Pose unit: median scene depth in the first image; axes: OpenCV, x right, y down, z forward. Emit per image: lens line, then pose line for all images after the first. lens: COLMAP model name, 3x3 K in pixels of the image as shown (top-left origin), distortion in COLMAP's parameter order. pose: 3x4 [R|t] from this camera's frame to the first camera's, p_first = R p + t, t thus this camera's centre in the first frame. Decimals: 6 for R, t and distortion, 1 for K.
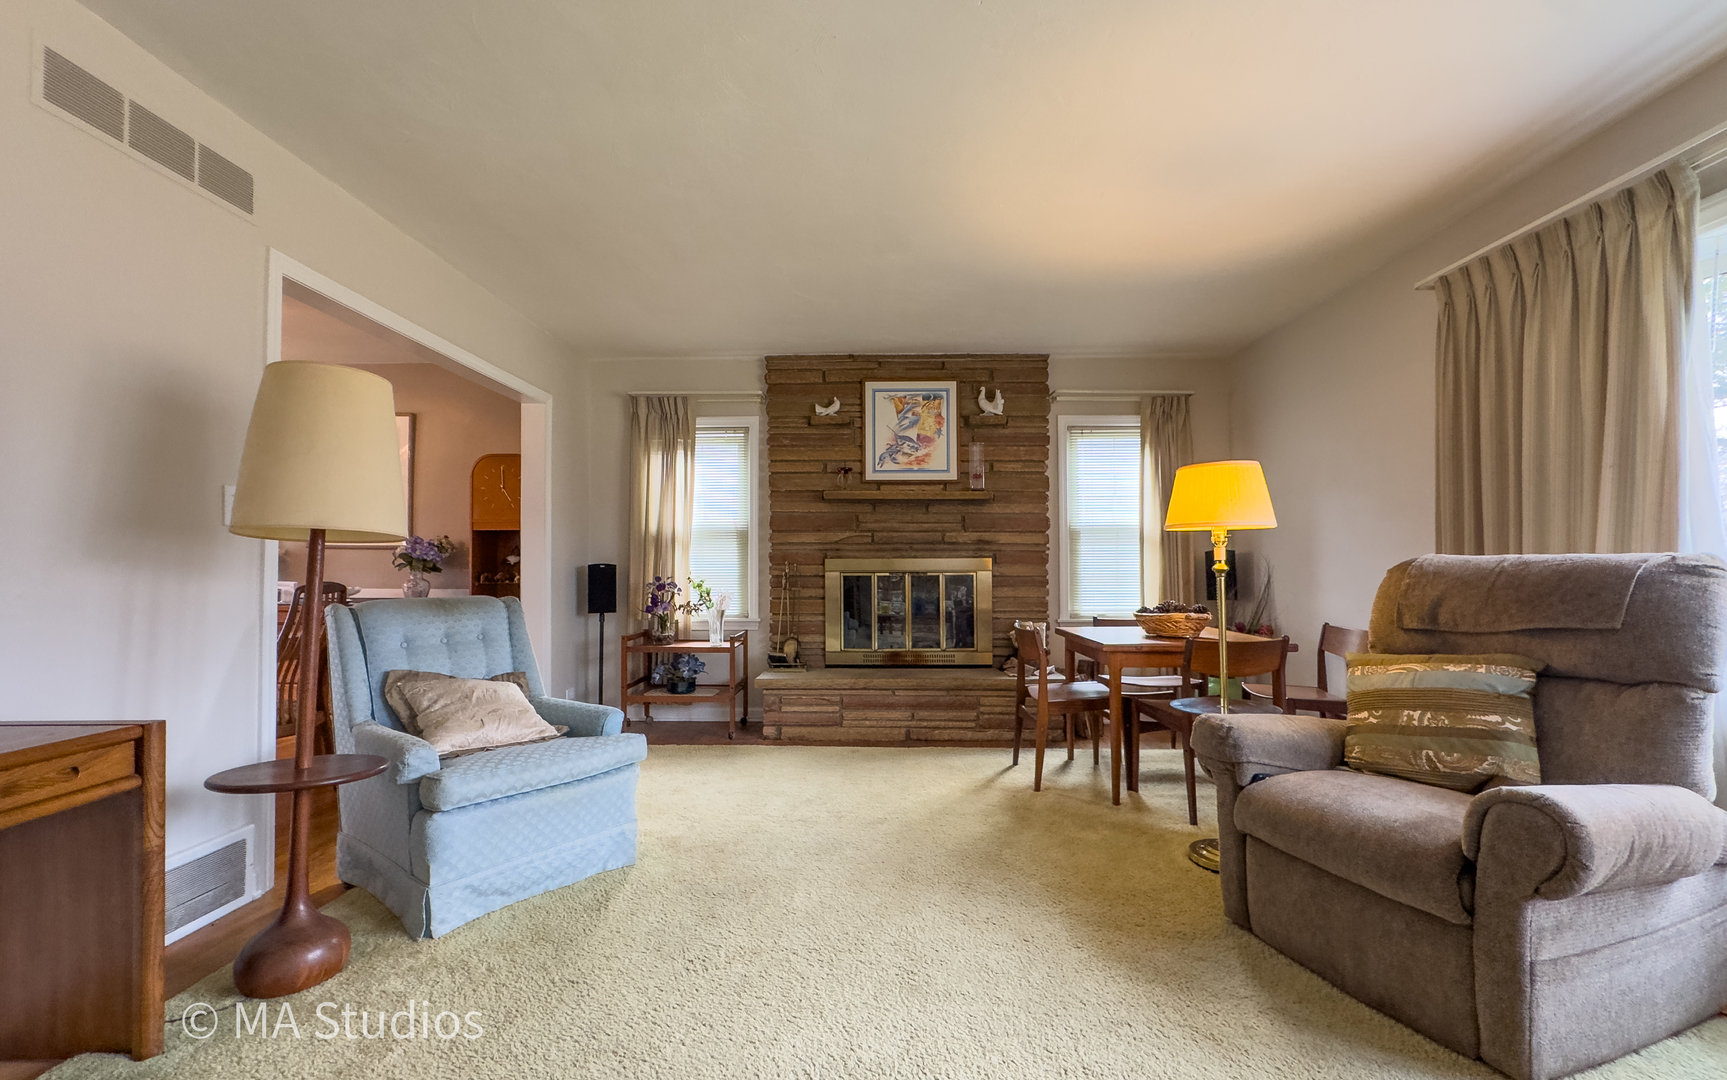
lens RADIAL K [[732.1, 0, 863.5], [0, 732.1, 540.0], [0, 0, 1]] dist [0.002028, 0.000429]
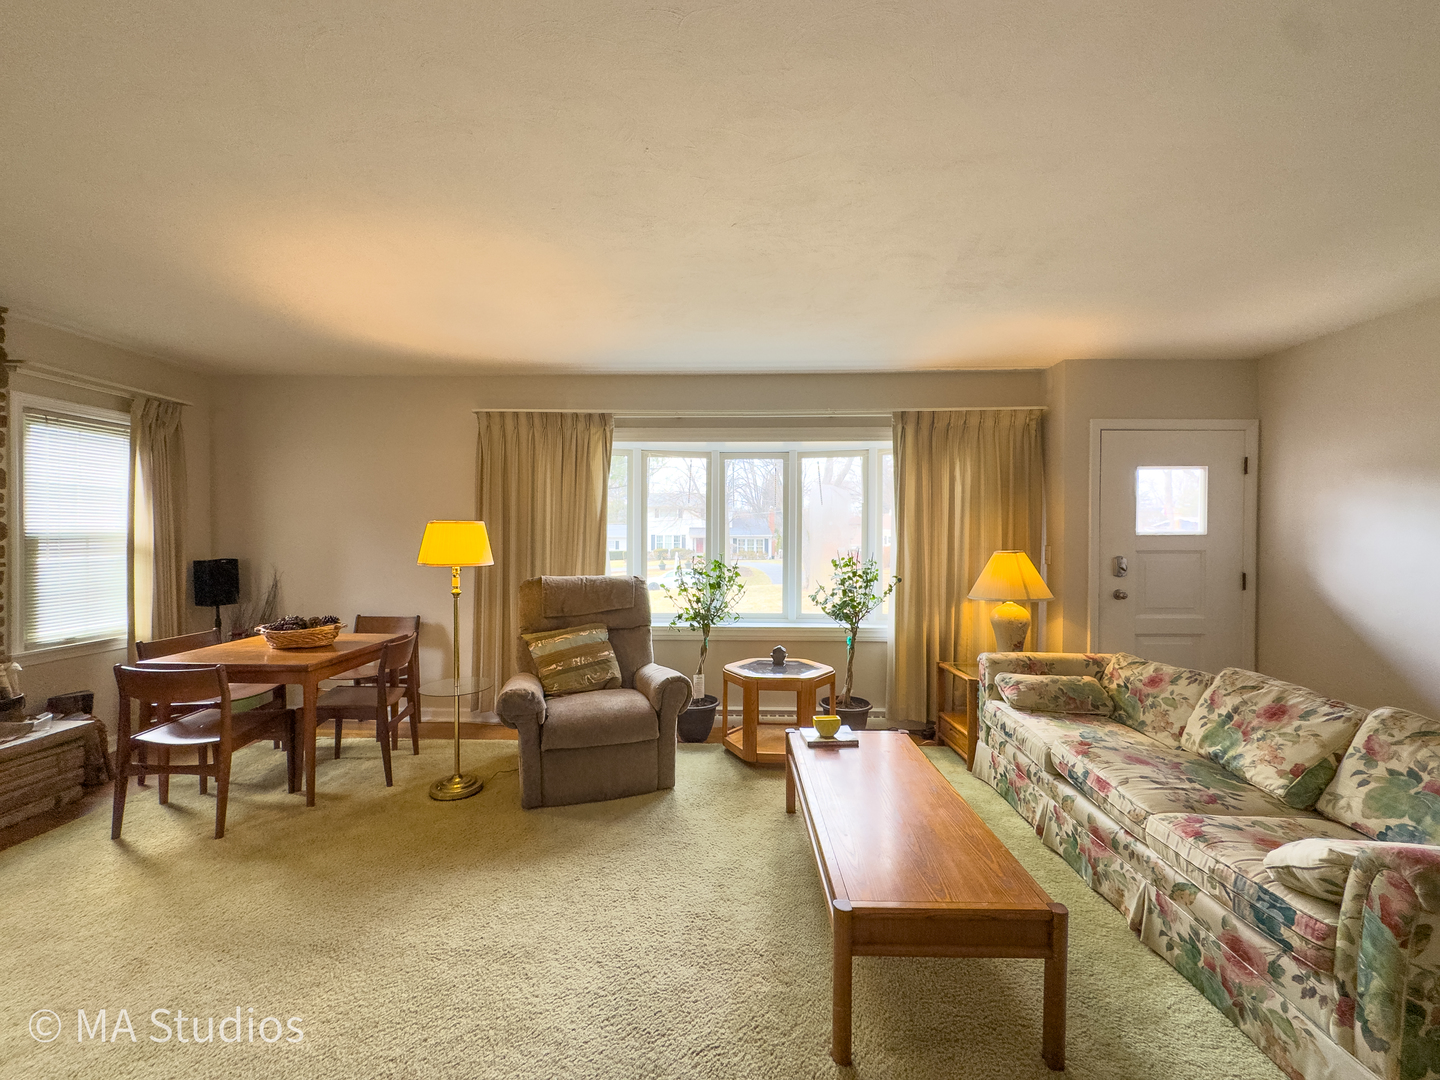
lens RADIAL K [[575.8, 0, 725.4], [0, 575.8, 534.6], [0, 0, 1]] dist [-0.001468, 0.000857]
pose [[-0.004782, -0.002267, 0.999986, -0.353406], [-0.042933, 0.999076, 0.002060, -0.054198], [-0.999067, -0.042922, -0.004875, 0.257339]]
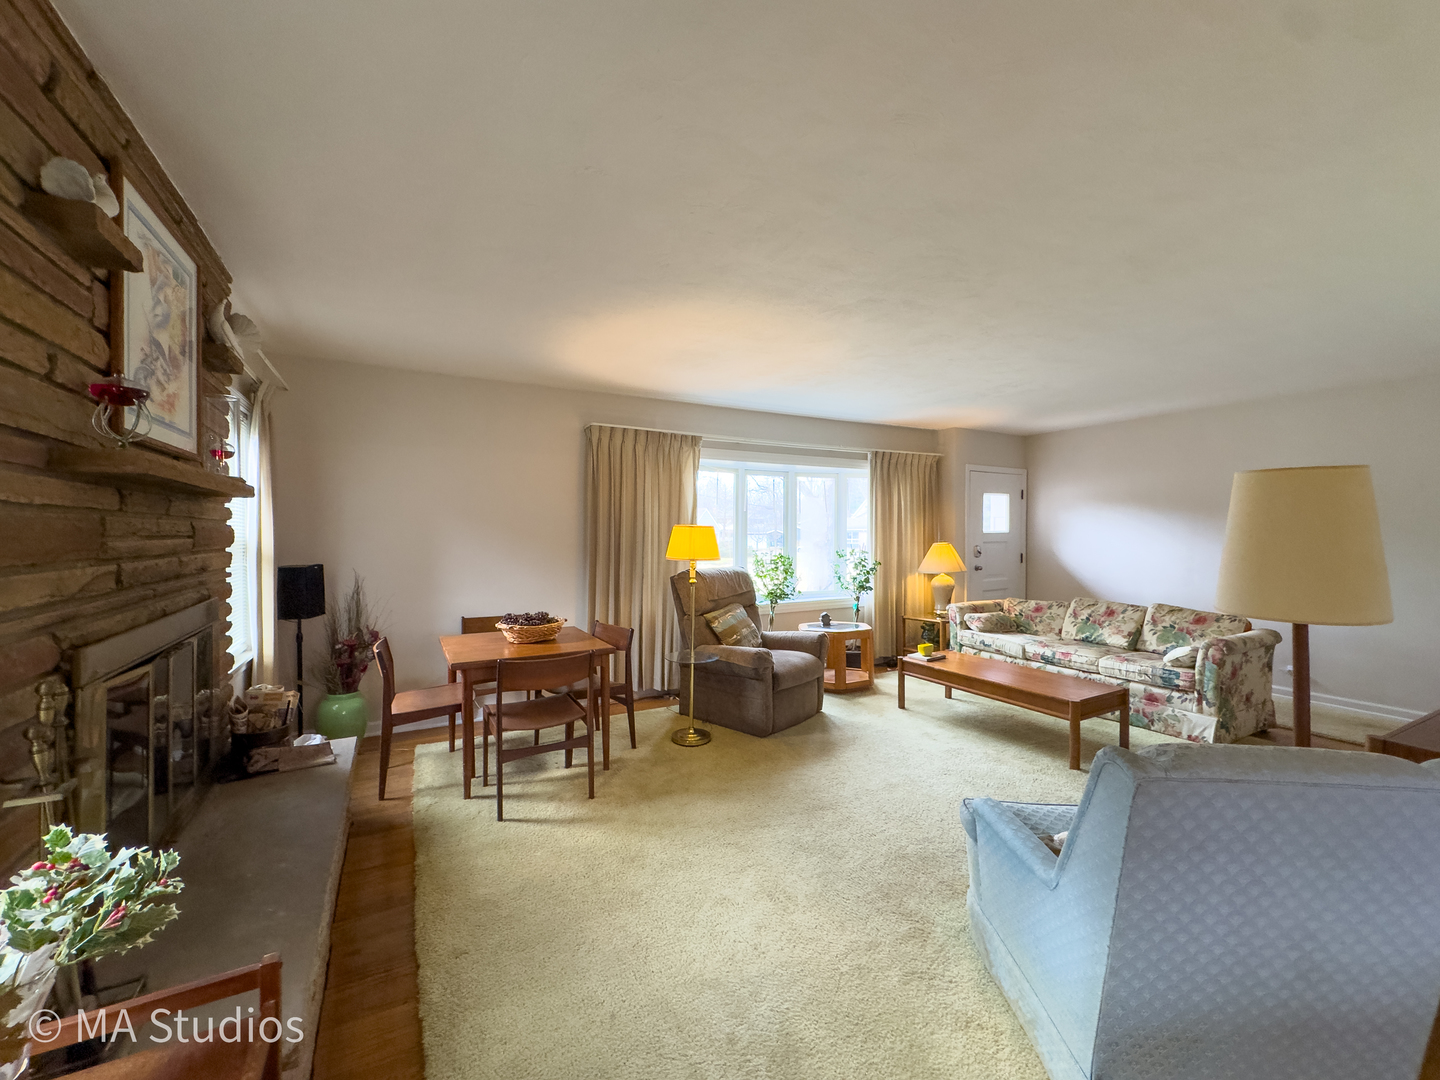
lens RADIAL K [[575.8, 0, 725.4], [0, 575.8, 534.6], [0, 0, 1]] dist [-0.001468, 0.000857]
pose [[-0.510023, -0.004376, 0.860150, -0.423360], [-0.033392, 0.999334, -0.014716, -0.032270], [-0.859513, -0.036228, -0.509829, 0.897226]]
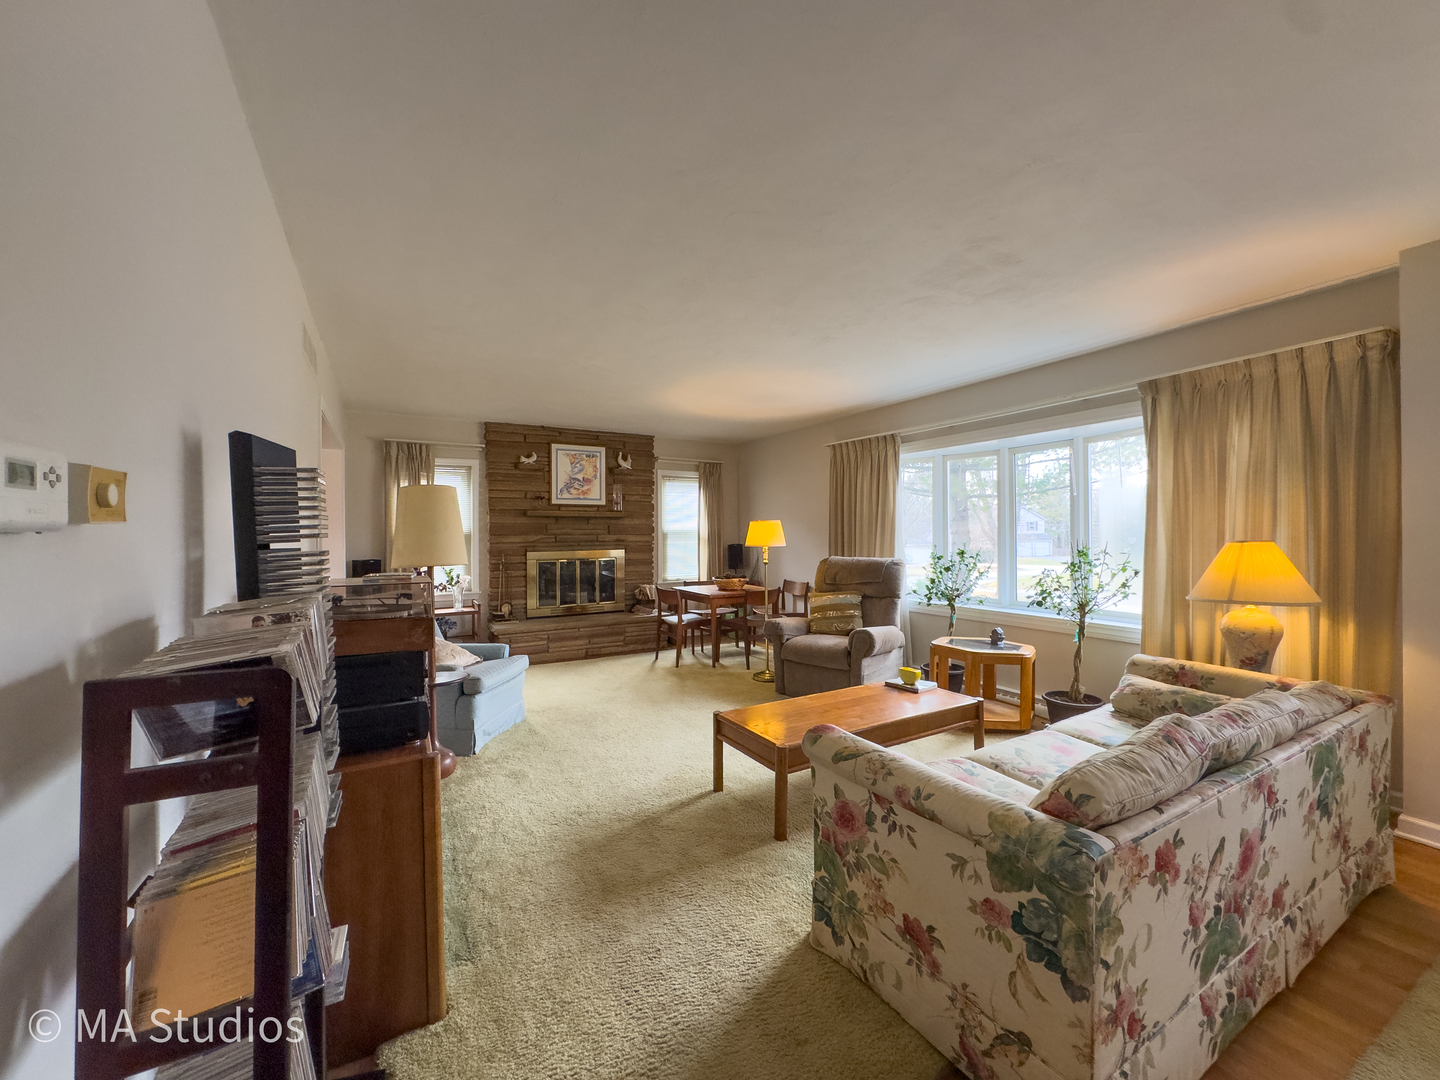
lens RADIAL K [[590.8, 0, 721.0], [0, 590.8, 522.8], [0, 0, 1]] dist [-0.000698, 0.000112]
pose [[0.855877, 0.003203, 0.517170, -0.365916], [-0.013464, 0.999780, 0.016089, -0.066886], [-0.517005, -0.020733, 0.855731, -0.340970]]
